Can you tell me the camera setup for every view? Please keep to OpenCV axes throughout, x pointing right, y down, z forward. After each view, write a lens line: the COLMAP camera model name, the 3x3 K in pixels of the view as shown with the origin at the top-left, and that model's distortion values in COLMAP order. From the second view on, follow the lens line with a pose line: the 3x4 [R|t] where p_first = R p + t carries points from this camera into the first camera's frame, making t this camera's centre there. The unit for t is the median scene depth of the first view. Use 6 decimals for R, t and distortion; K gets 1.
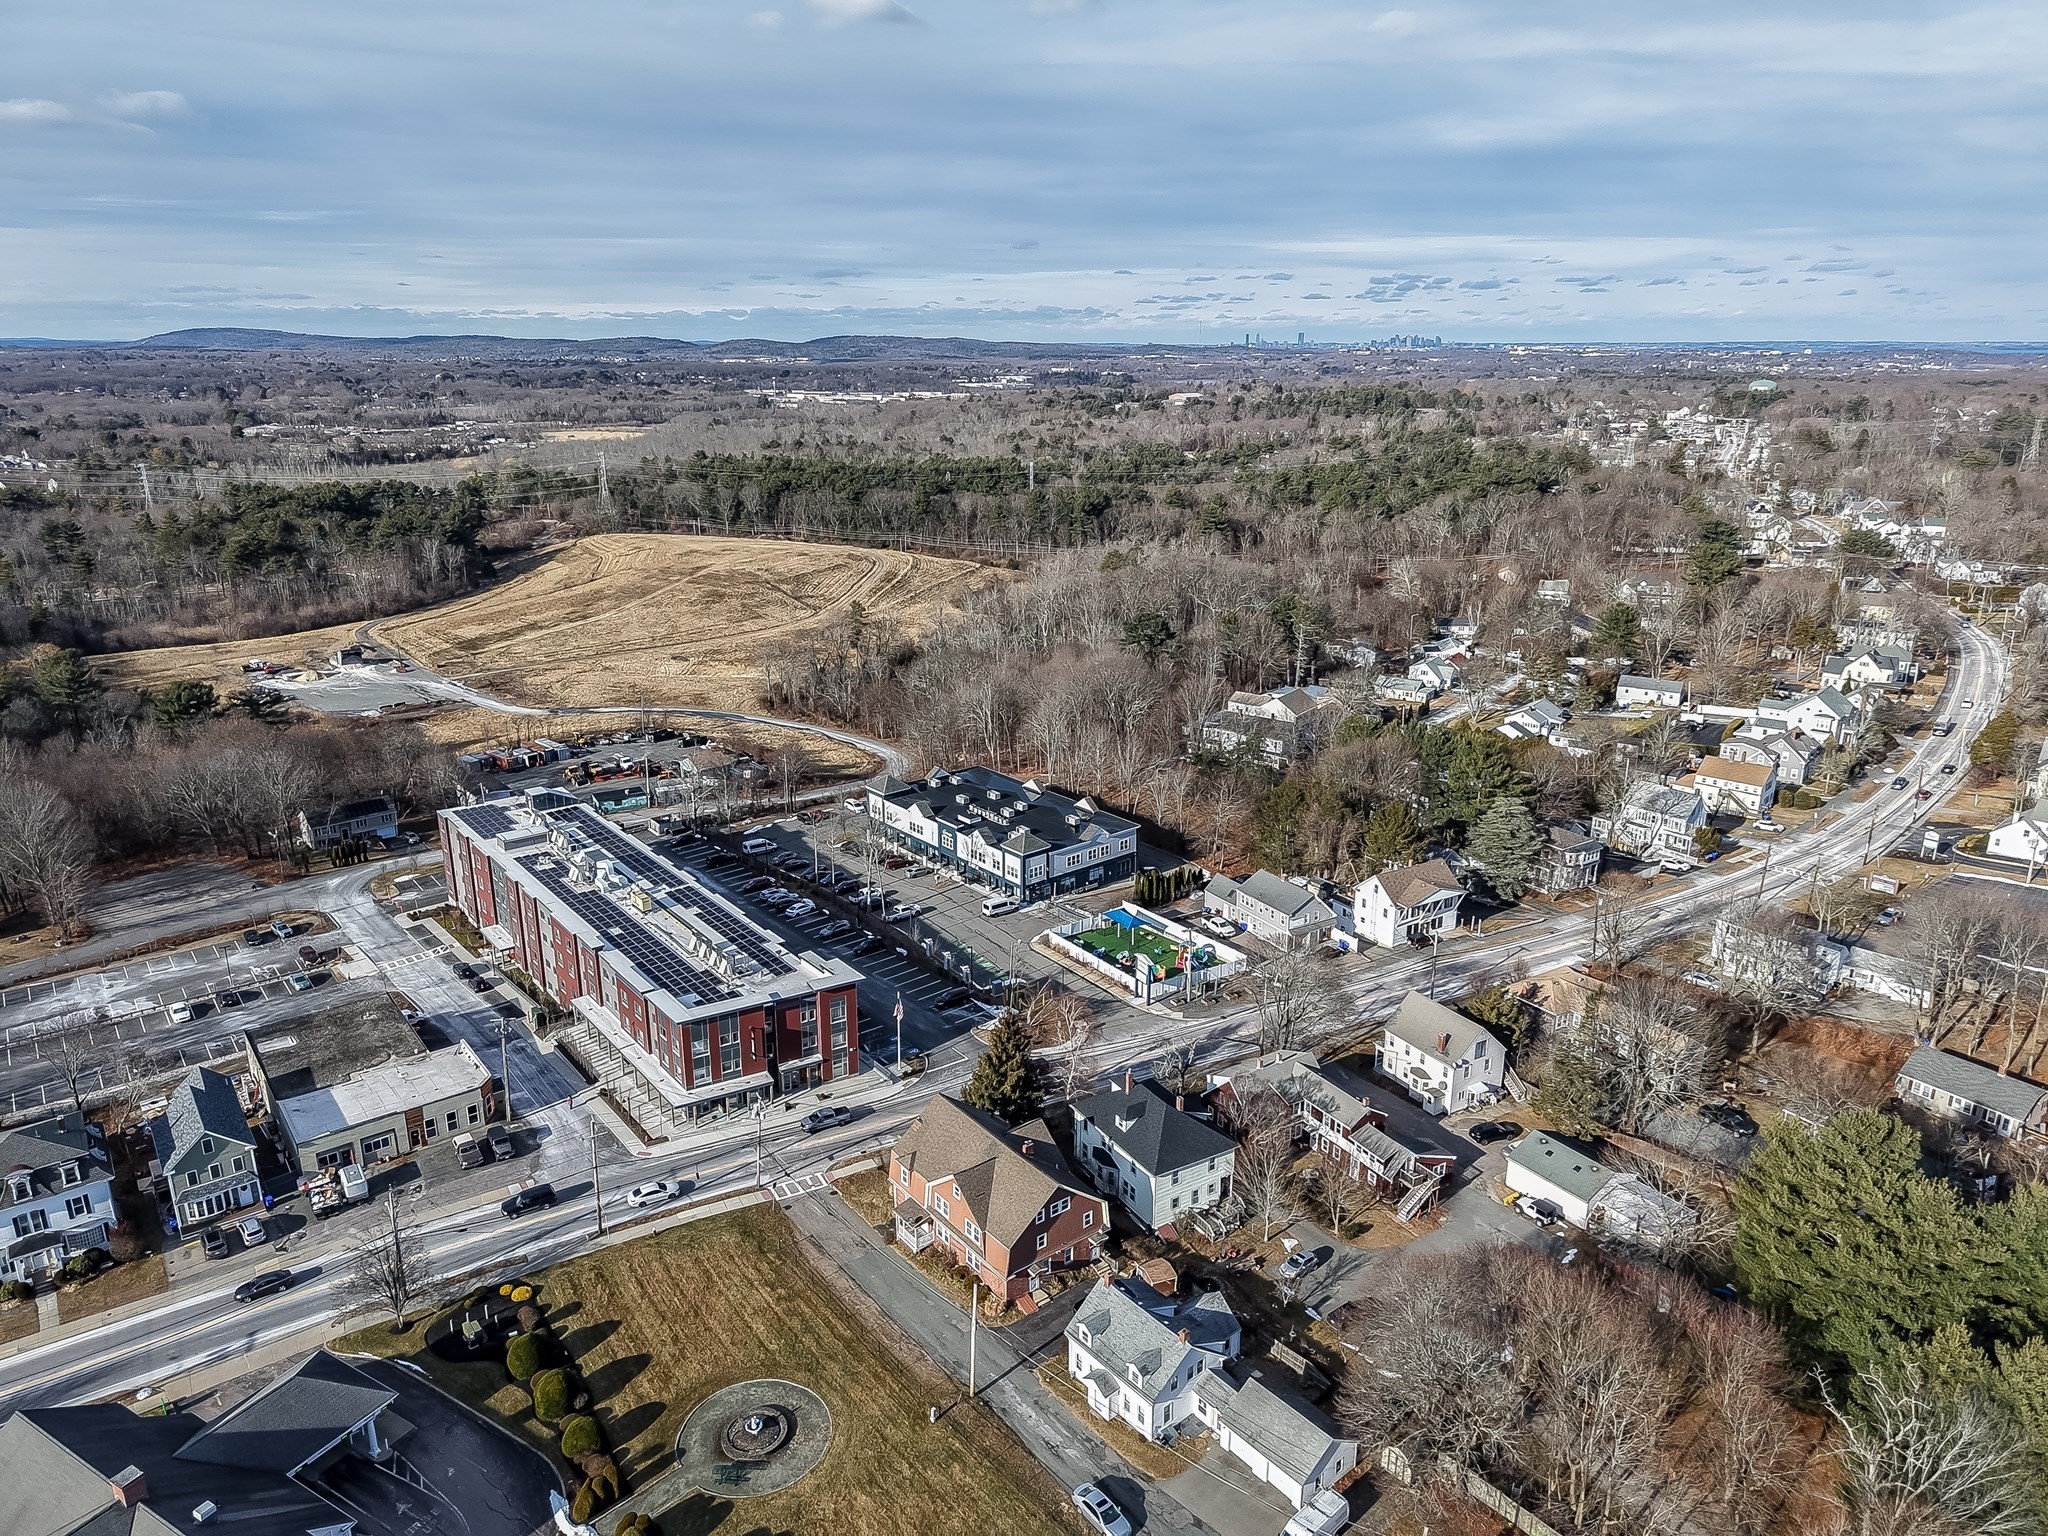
lens RADIAL K [[1365.1, 0, 1024.0], [0, 1365.1, 768.0], [0, 0, 1]] dist [0.042790, -0.030375]
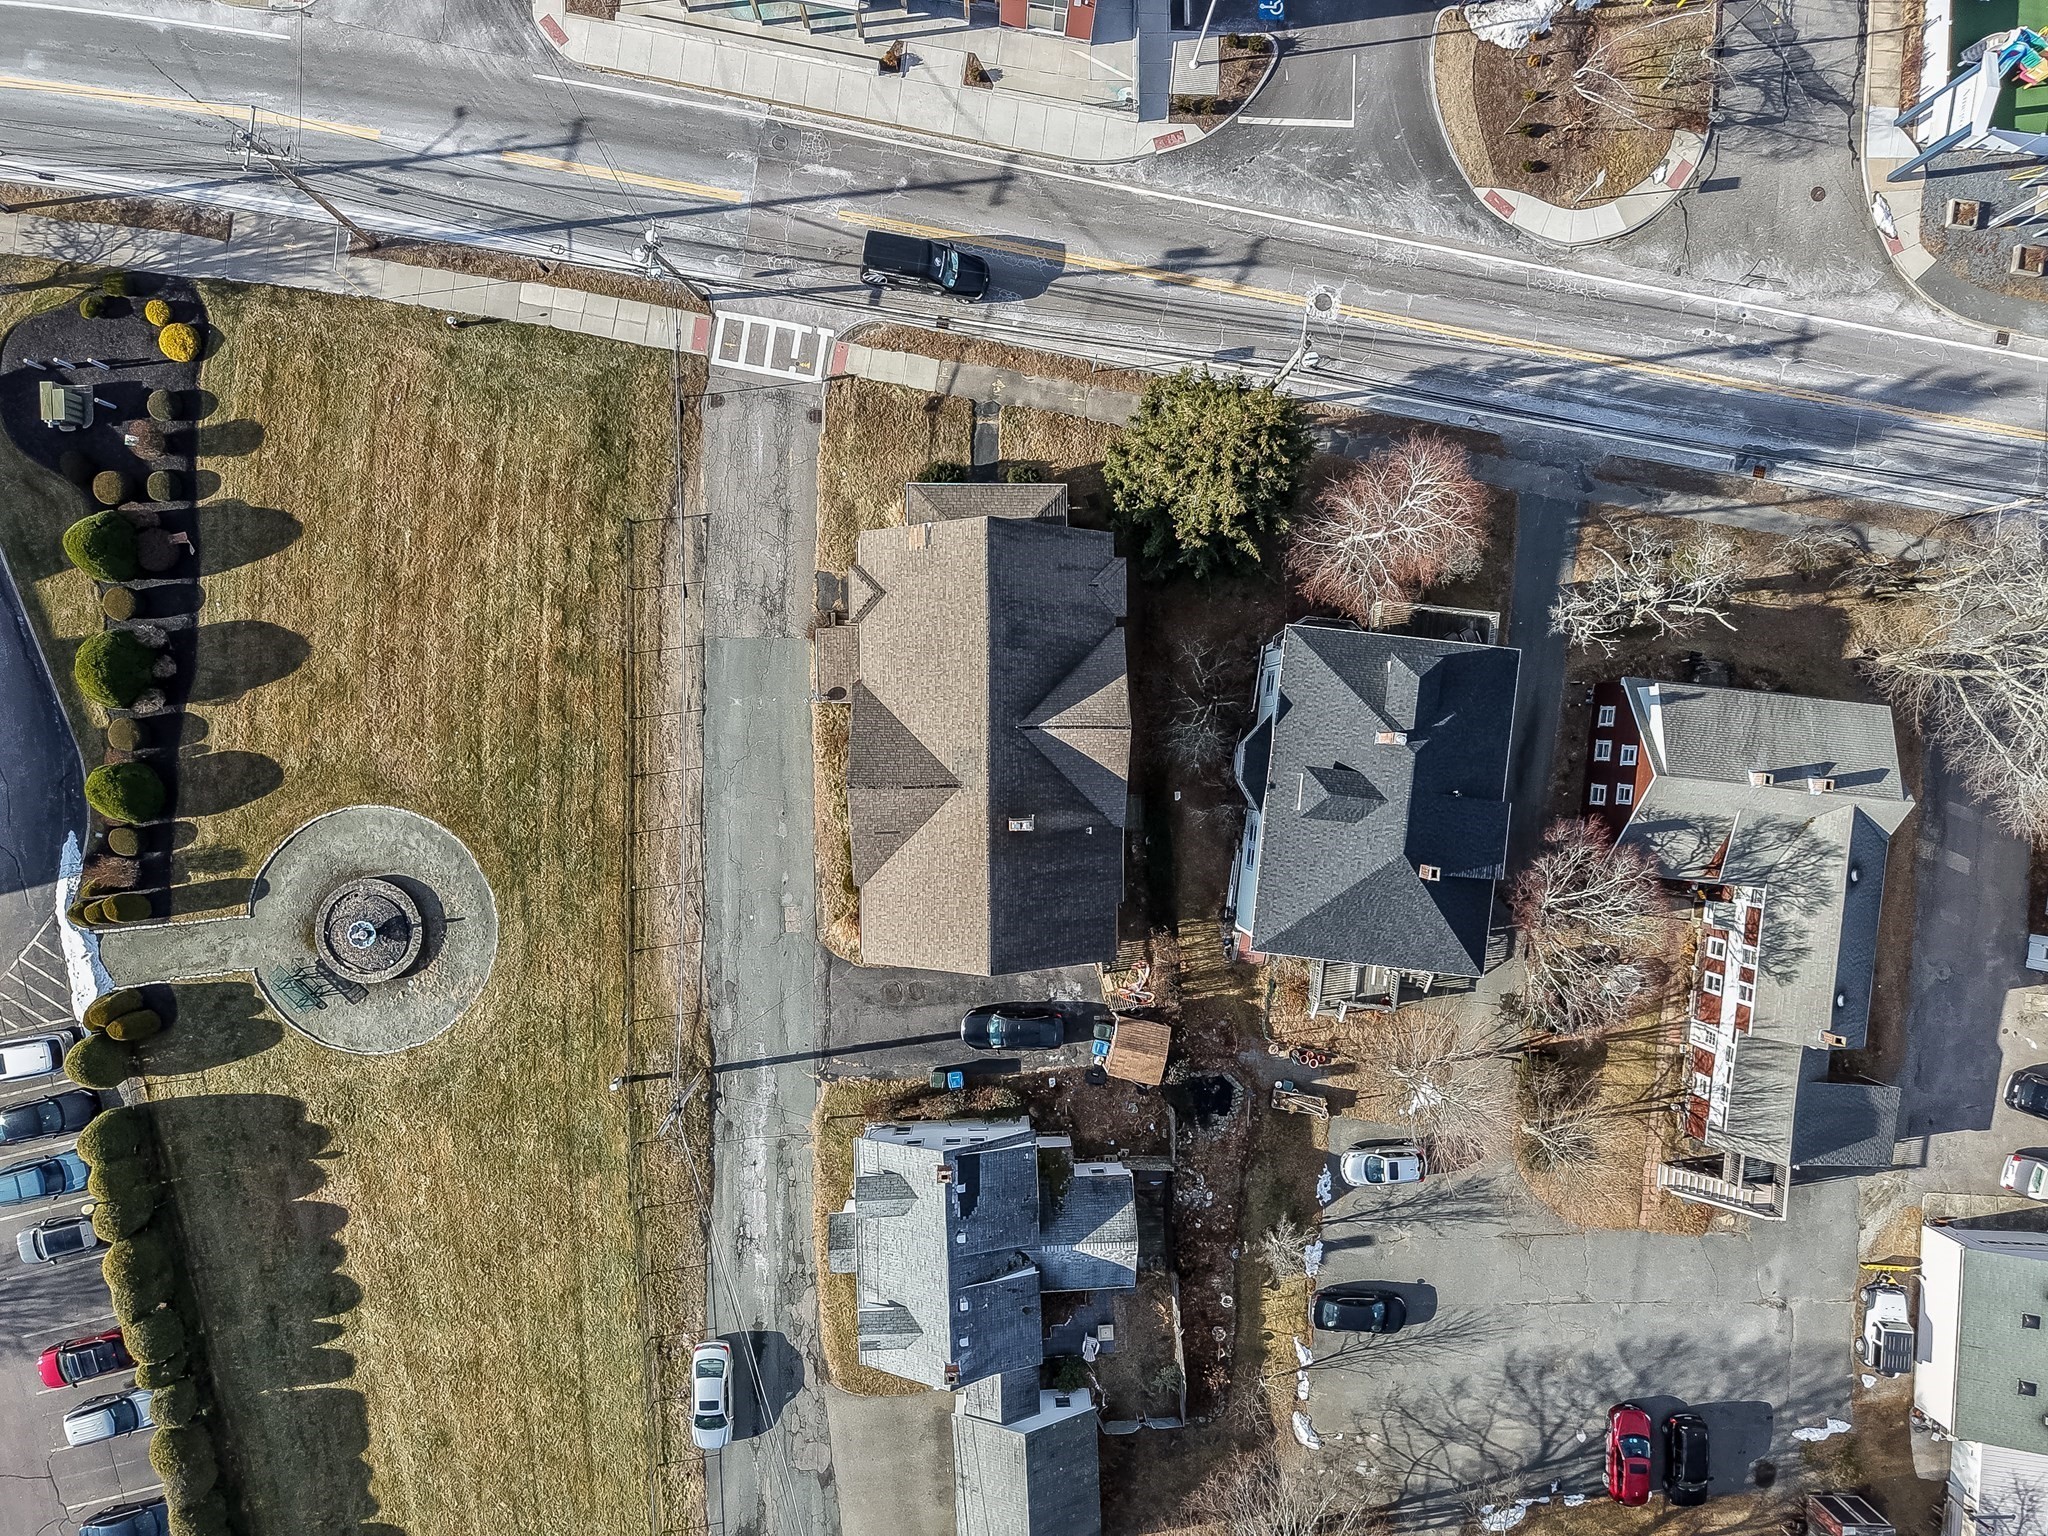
lens RADIAL K [[1383.9, 0, 1025.6], [0, 1383.9, 759.0], [0, 0, 1]] dist [0.033127, -0.017937]
pose [[0.797819, 0.602258, 0.027762, -0.022763], [-0.209482, 0.233736, 0.949465, -0.170549], [0.565334, -0.763317, 0.312641, 0.933787]]
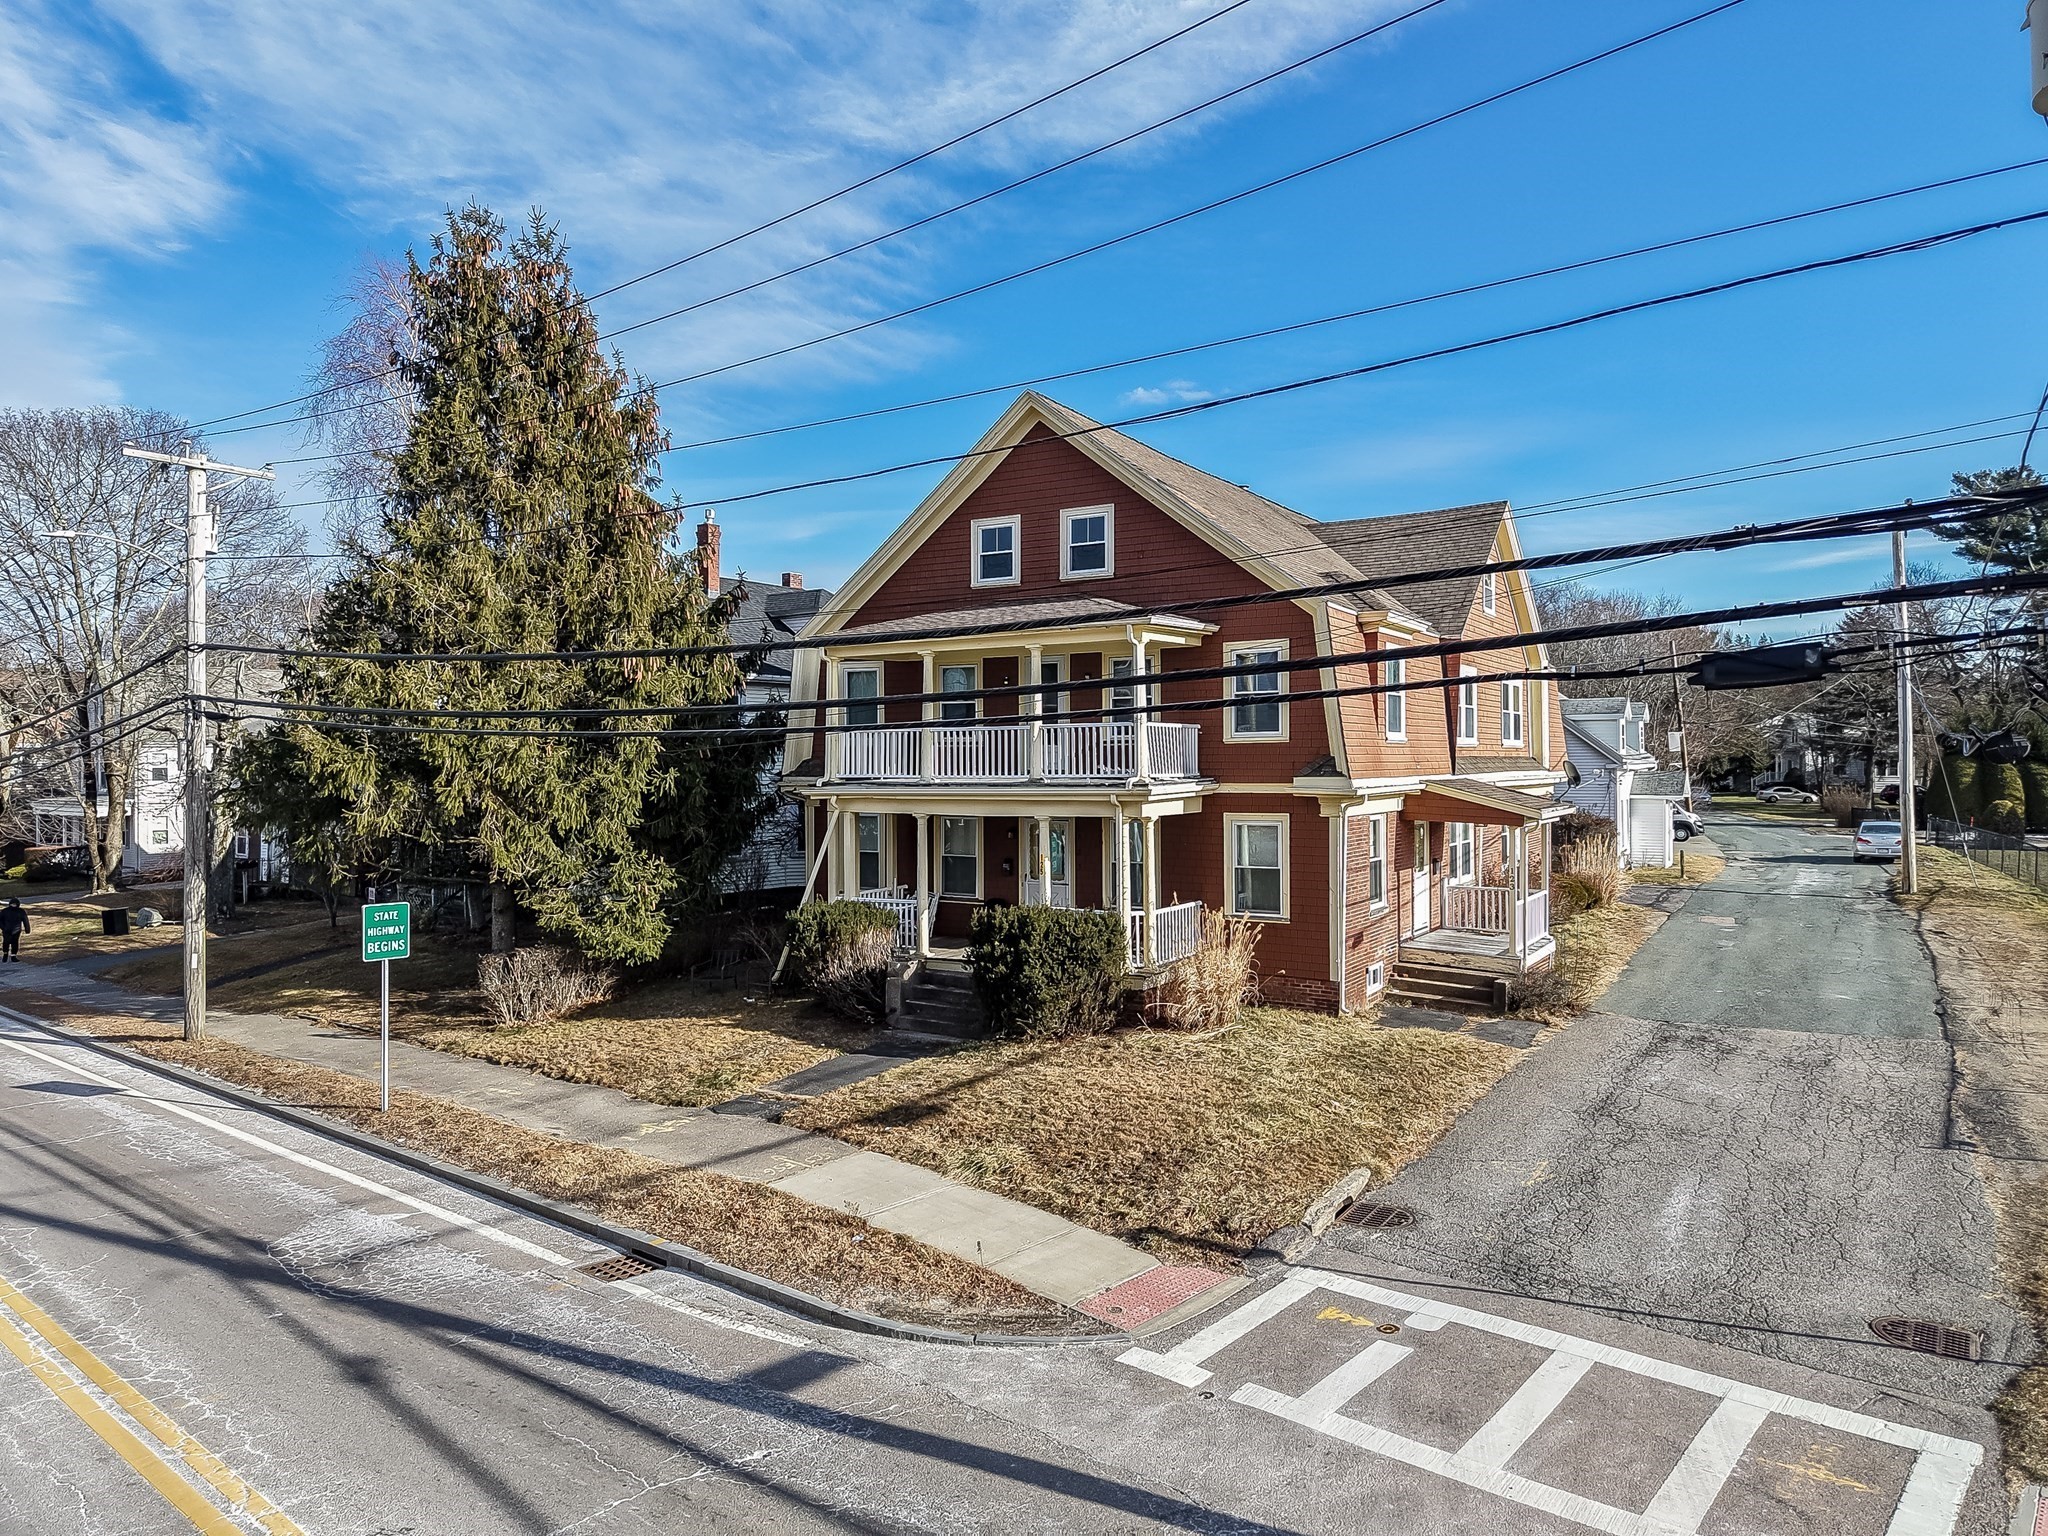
lens RADIAL K [[1365.1, 0, 1024.0], [0, 1365.1, 768.0], [0, 0, 1]] dist [0.042790, -0.030375]
pose [[-0.363753, -0.005307, 0.931480, -0.266440], [0.286862, 0.950746, 0.117439, 0.301387], [-0.886225, 0.309925, -0.344315, 1.232692]]
